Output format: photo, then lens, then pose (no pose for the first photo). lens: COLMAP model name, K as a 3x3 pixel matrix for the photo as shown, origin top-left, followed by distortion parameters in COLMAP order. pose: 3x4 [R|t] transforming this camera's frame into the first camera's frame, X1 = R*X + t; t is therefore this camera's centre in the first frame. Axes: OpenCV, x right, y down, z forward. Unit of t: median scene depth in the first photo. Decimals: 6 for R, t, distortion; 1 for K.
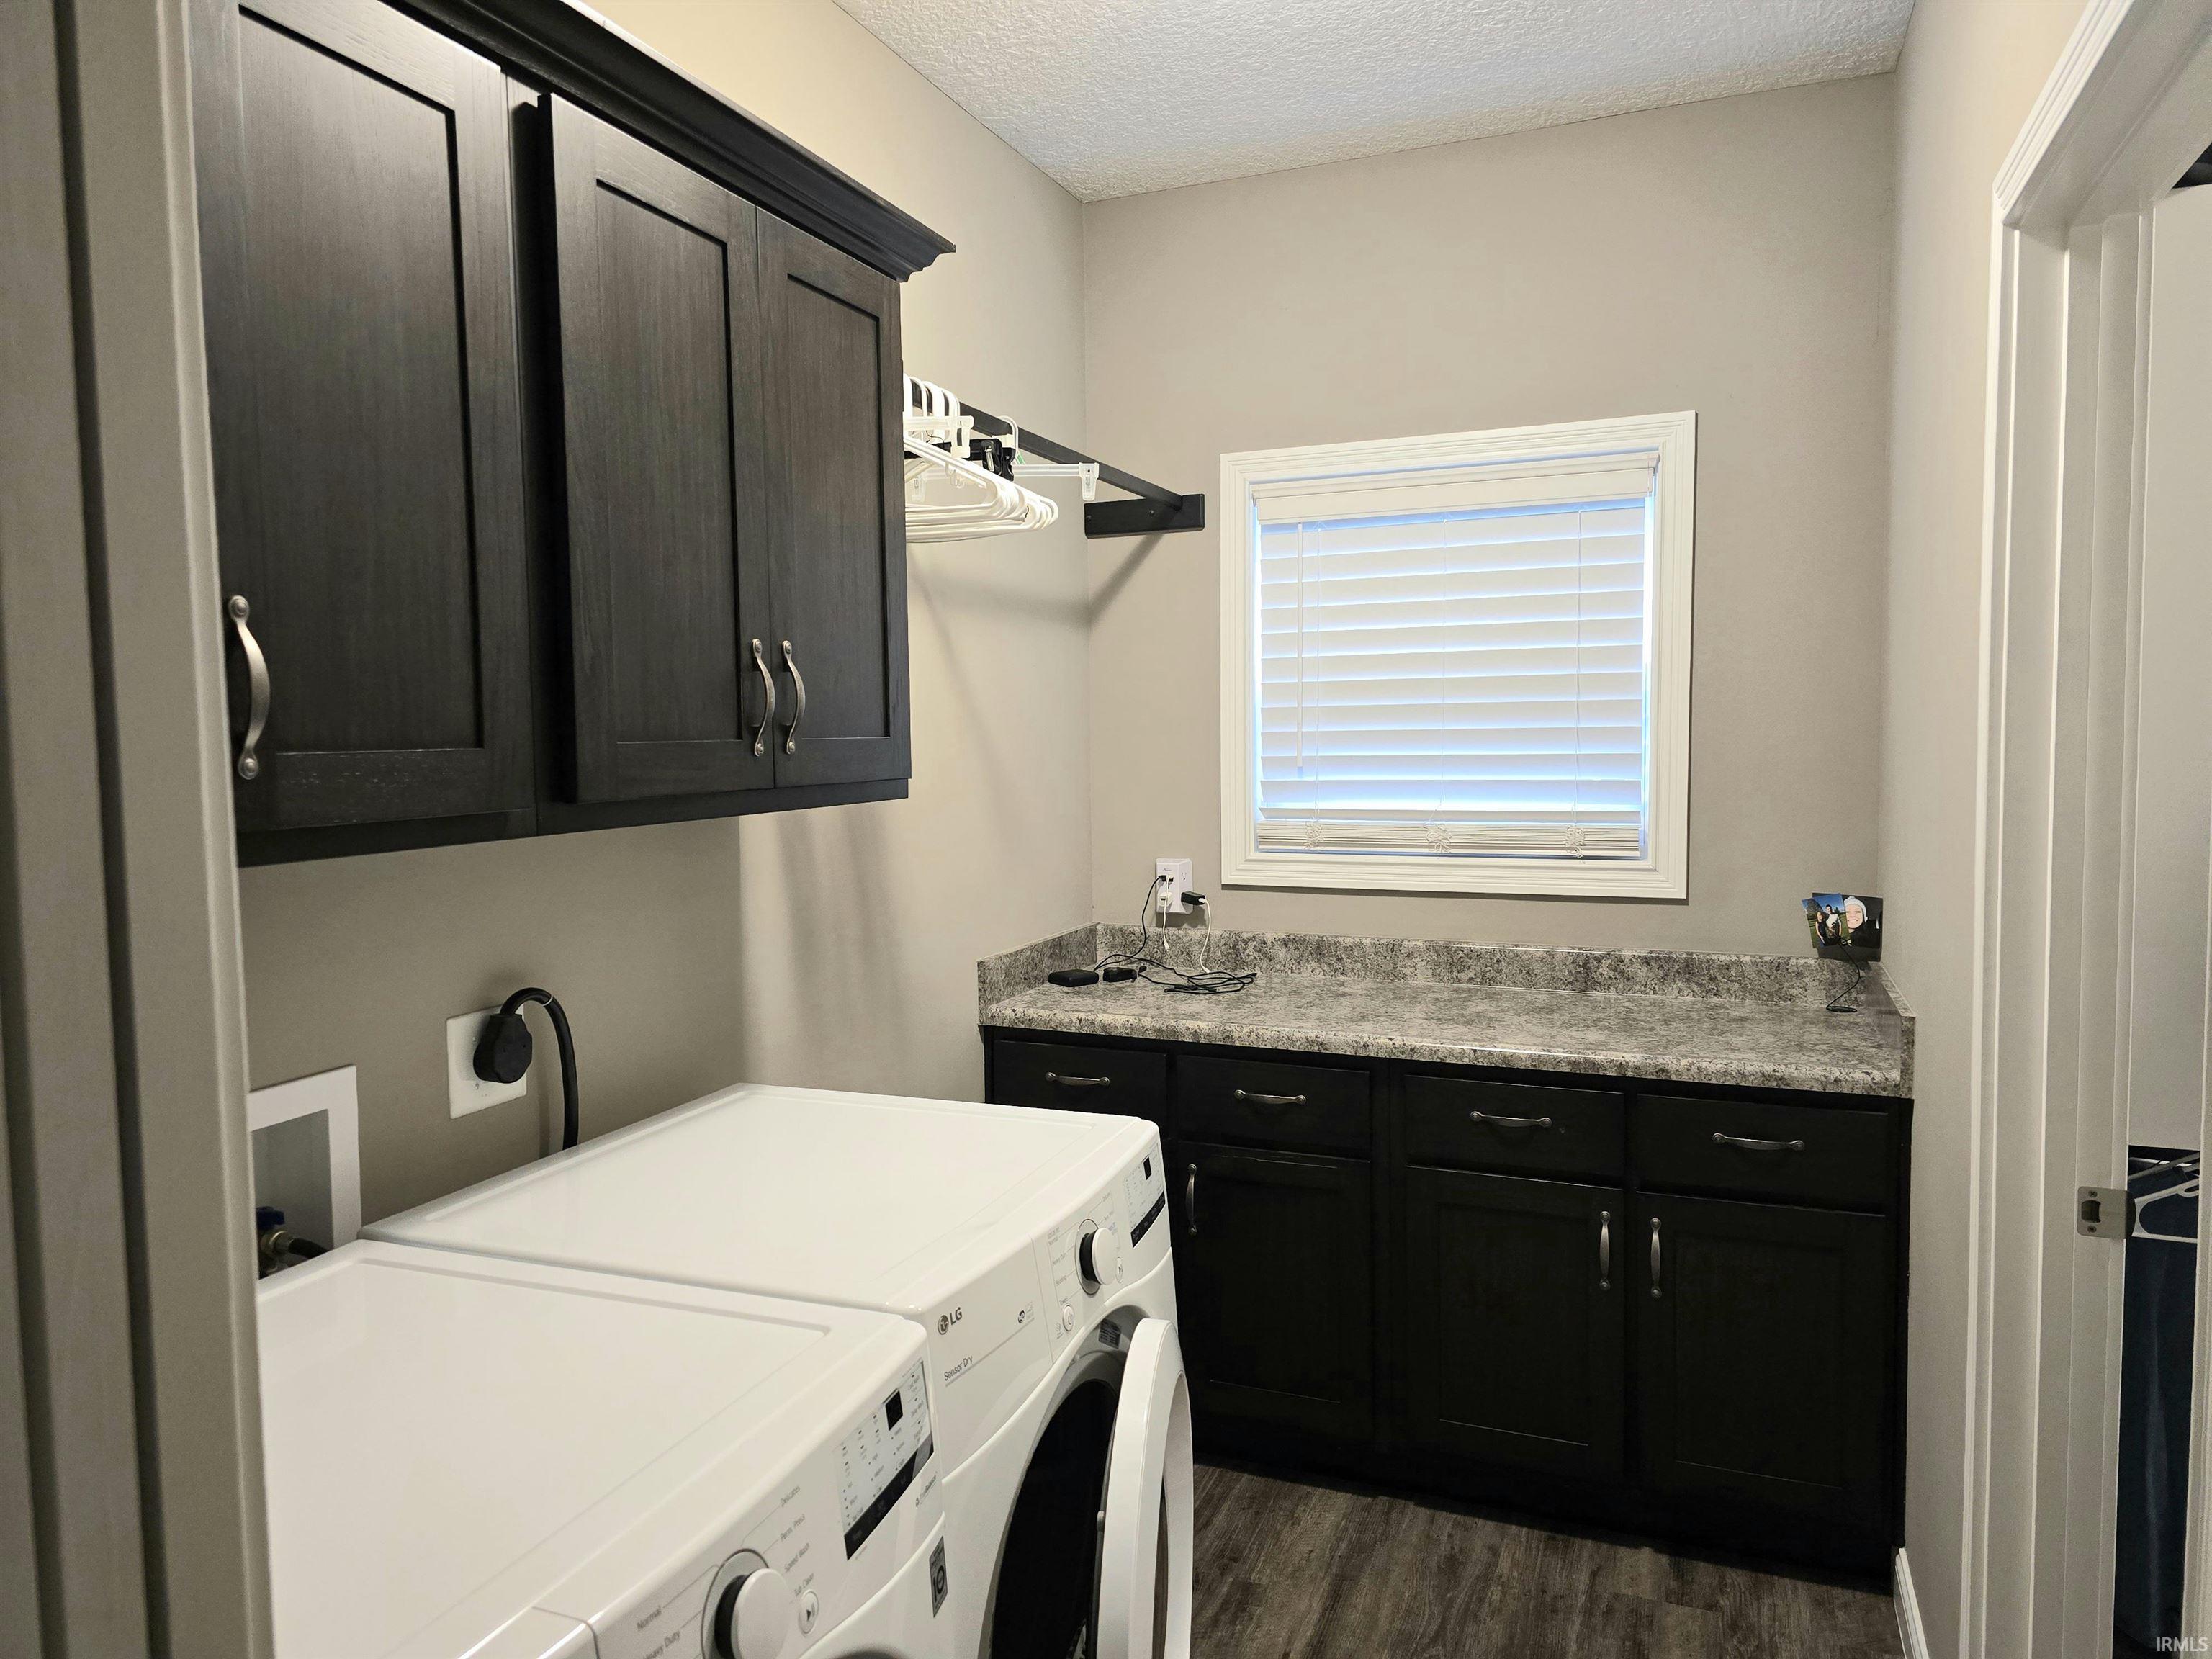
lens RADIAL K [[1475.7, 0, 1104.7], [0, 1475.7, 824.4], [0, 0, 1]] dist [0.061432, -0.050656]
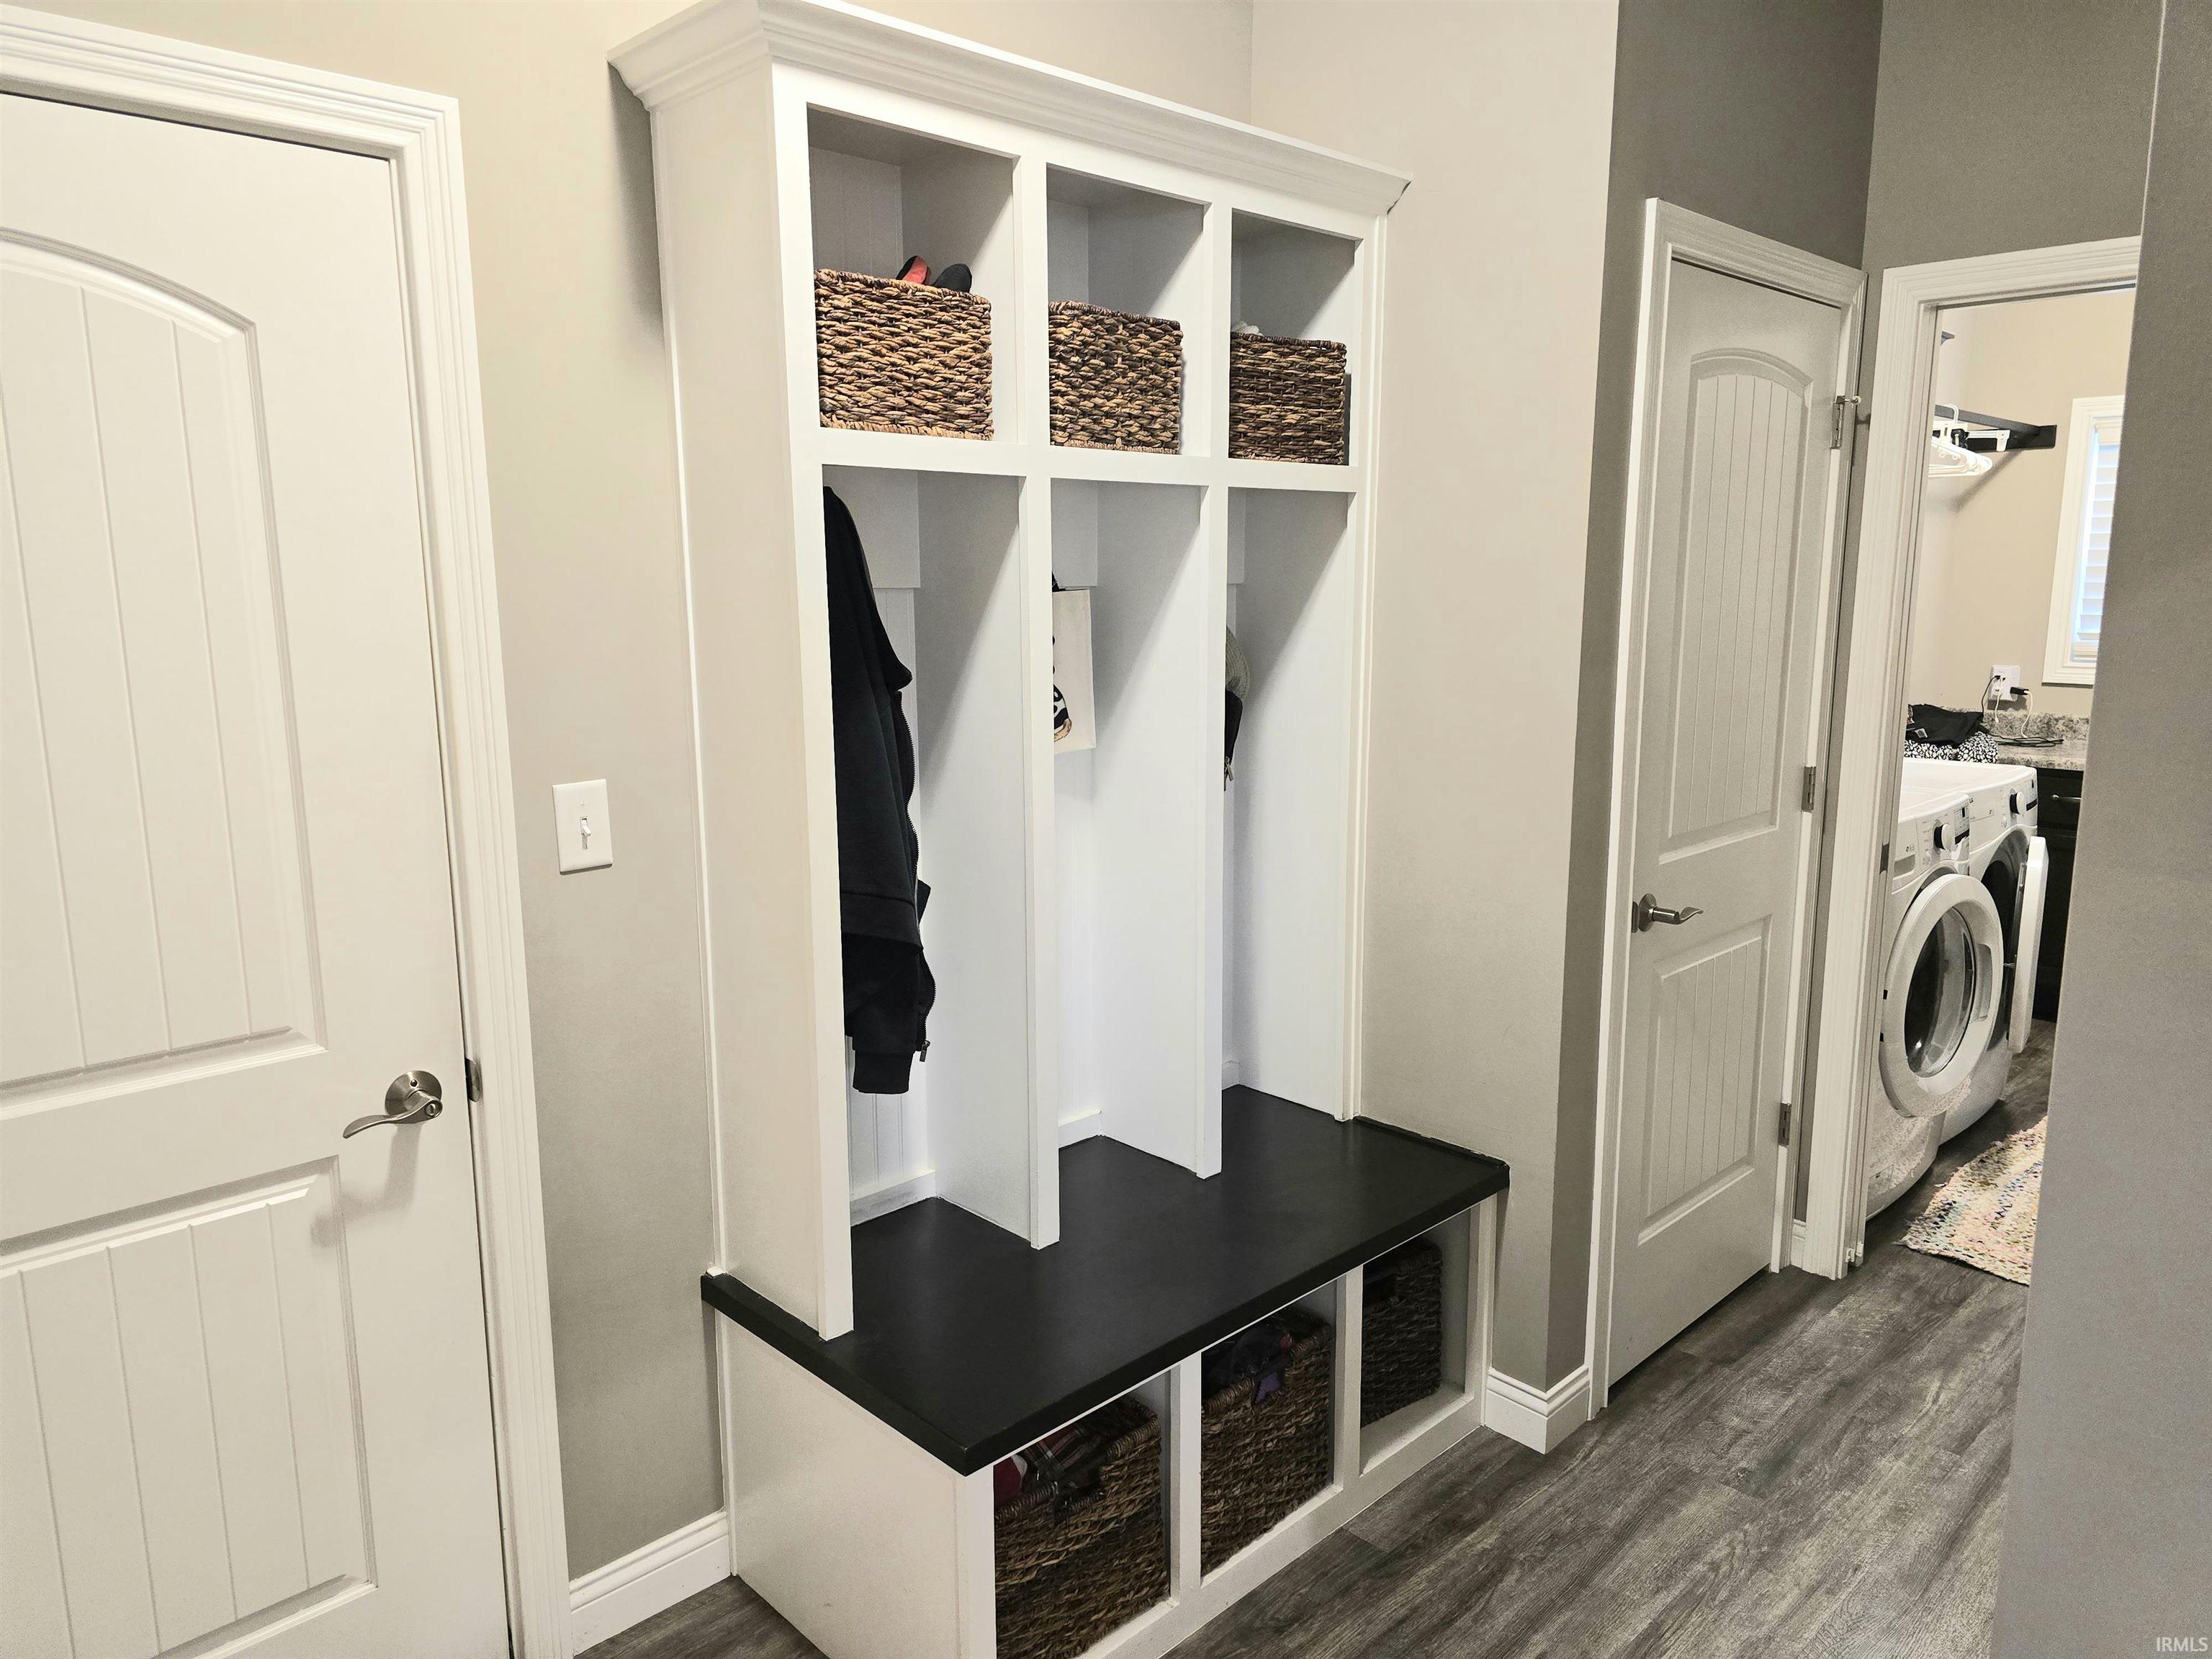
lens RADIAL K [[1475.7, 0, 1109.4], [0, 1475.7, 834.7], [0, 0, 1]] dist [0.061432, -0.050656]
pose [[0.913498, 0.078049, -0.399287, -0.172276], [-0.034691, 0.992795, 0.114695, 0.052622], [0.405362, -0.090922, 0.909623, -0.832198]]
